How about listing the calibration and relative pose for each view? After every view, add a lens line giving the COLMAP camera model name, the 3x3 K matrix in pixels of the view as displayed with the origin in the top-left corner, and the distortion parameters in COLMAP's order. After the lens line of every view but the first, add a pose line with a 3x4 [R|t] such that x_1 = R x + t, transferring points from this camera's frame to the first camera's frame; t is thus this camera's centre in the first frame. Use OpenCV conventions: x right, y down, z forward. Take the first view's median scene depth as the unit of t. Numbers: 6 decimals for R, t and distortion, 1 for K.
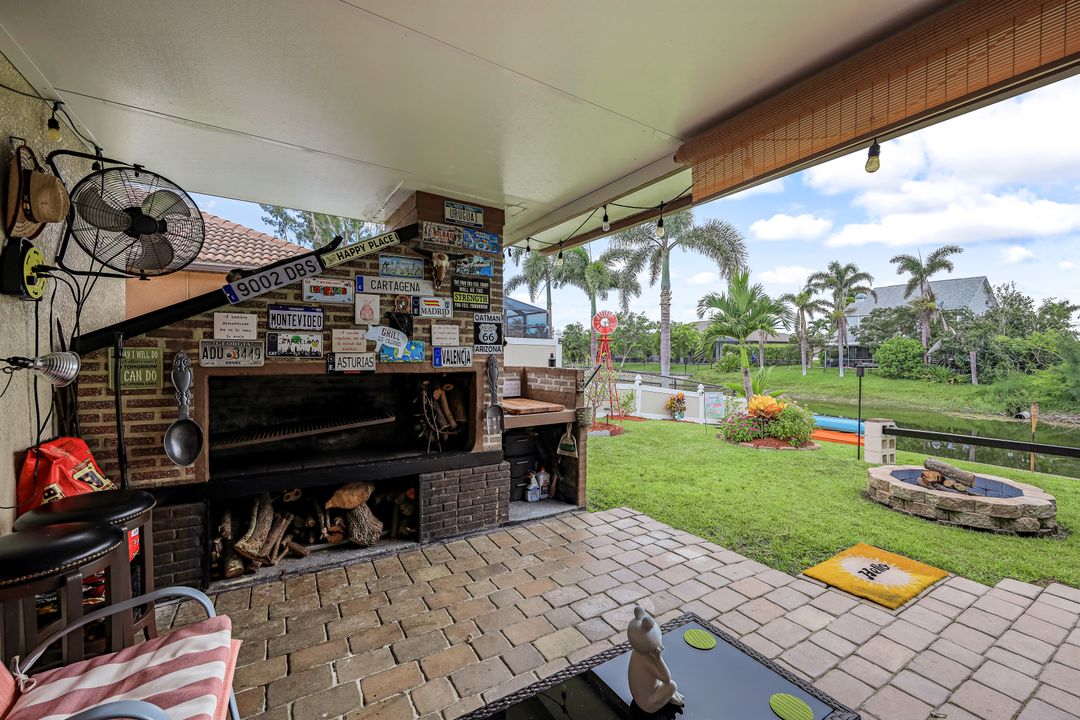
lens RADIAL K [[423.8, 0, 540.0], [0, 423.8, 360.0], [0, 0, 1]] dist [0.000395, 0.000125]
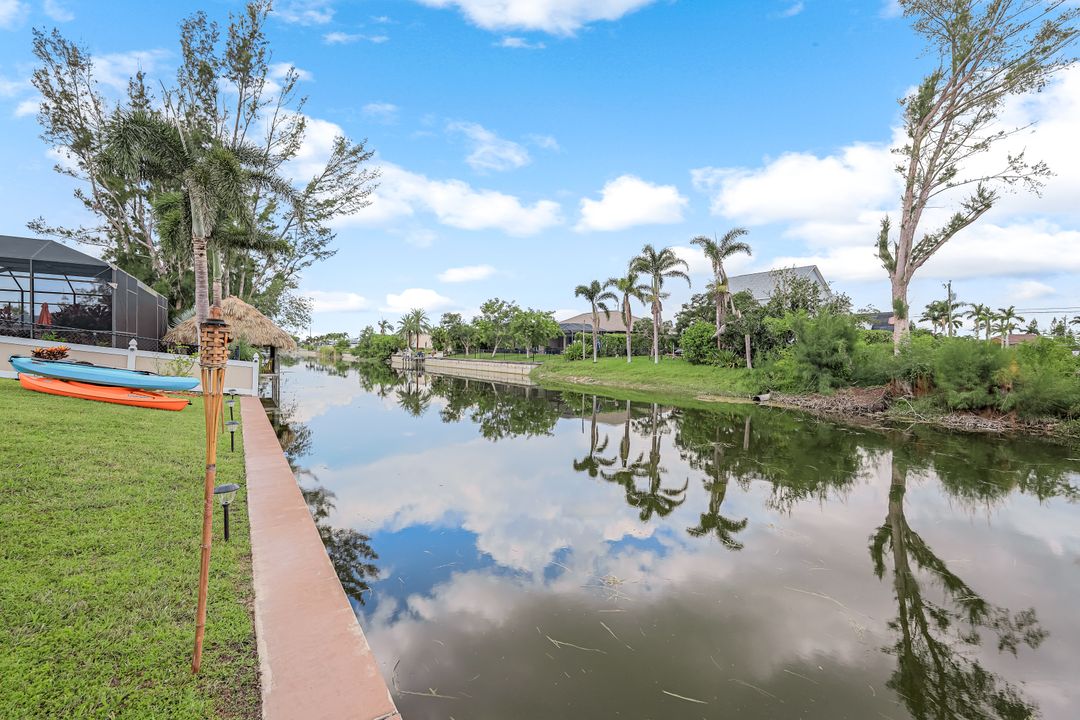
lens RADIAL K [[425.2, 0, 551.2], [0, 425.2, 356.7], [0, 0, 1]] dist [0.001511, 0.000114]
pose [[0.998733, 0.005423, 0.050039, 0.492231], [-0.005111, 0.999967, -0.006371, 0.037363], [-0.050072, 0.006107, 0.998727, 0.046024]]
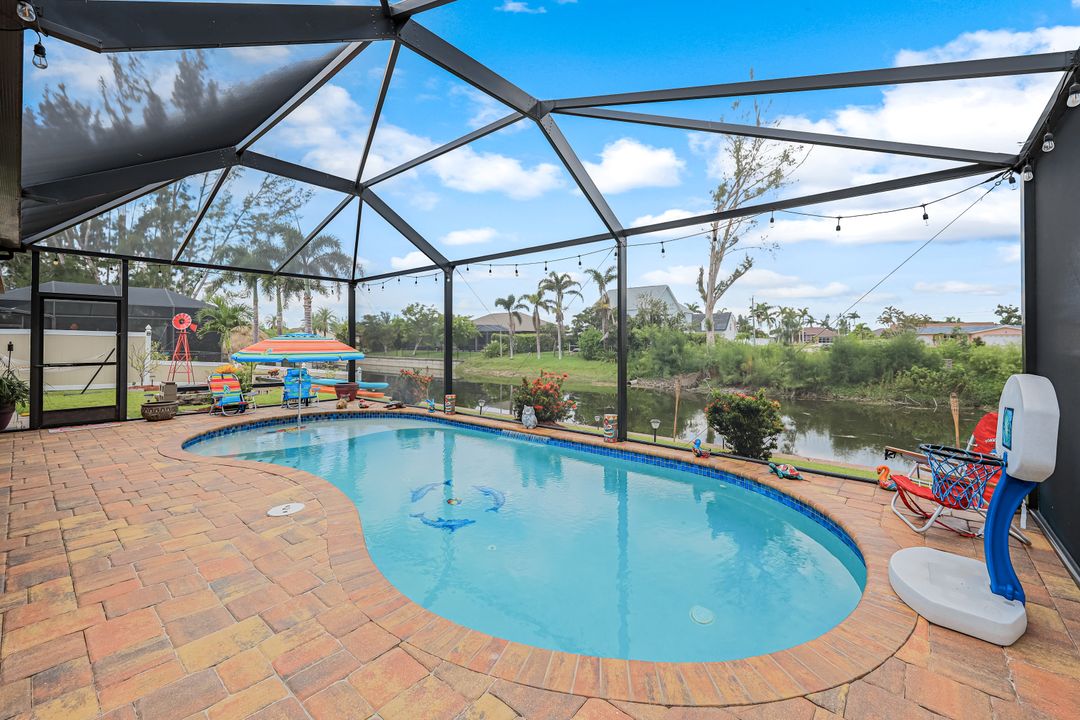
lens RADIAL K [[440.1, 0, 546.0], [0, 440.1, 335.5], [0, 0, 1]] dist [-0.002308, 0.000016]
pose [[0.953161, -0.001036, 0.302461, 0.309394], [0.010496, 0.999505, -0.029652, 0.007288], [-0.302281, 0.031438, 0.952700, -0.309308]]
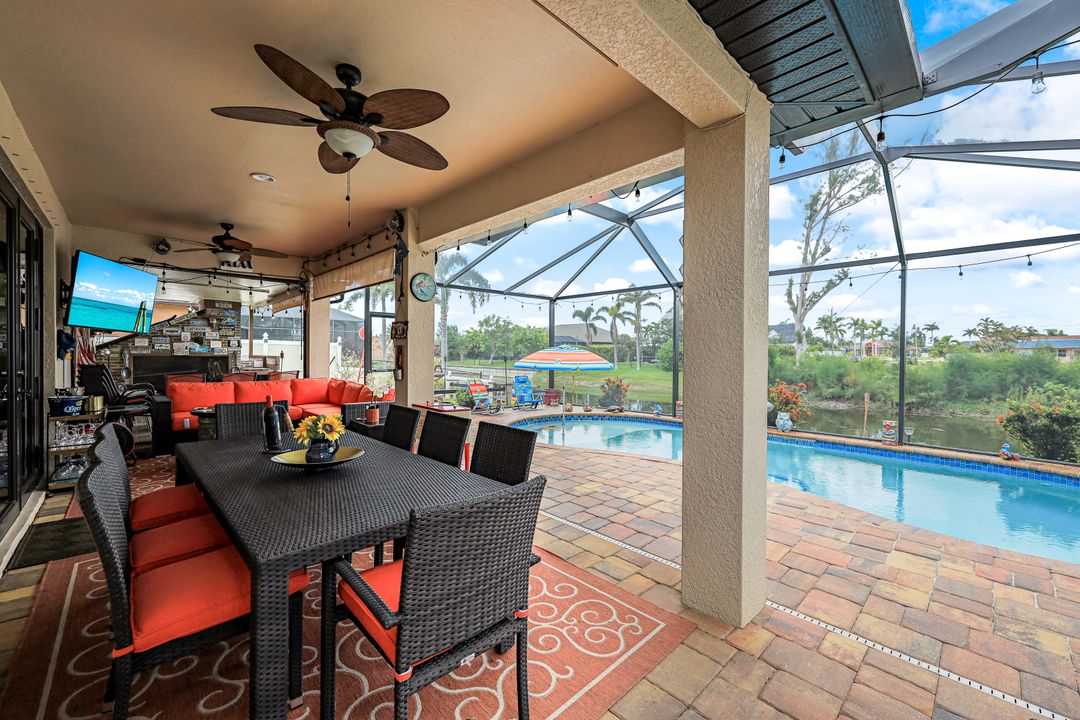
lens RADIAL K [[434.4, 0, 542.5], [0, 434.4, 354.0], [0, 0, 1]] dist [-0.001315, -0.000167]
pose [[0.980187, 0.001998, 0.198067, 0.177062], [0.000311, 0.999932, -0.011626, 0.006156], [-0.198076, 0.011457, 0.980120, -0.307677]]
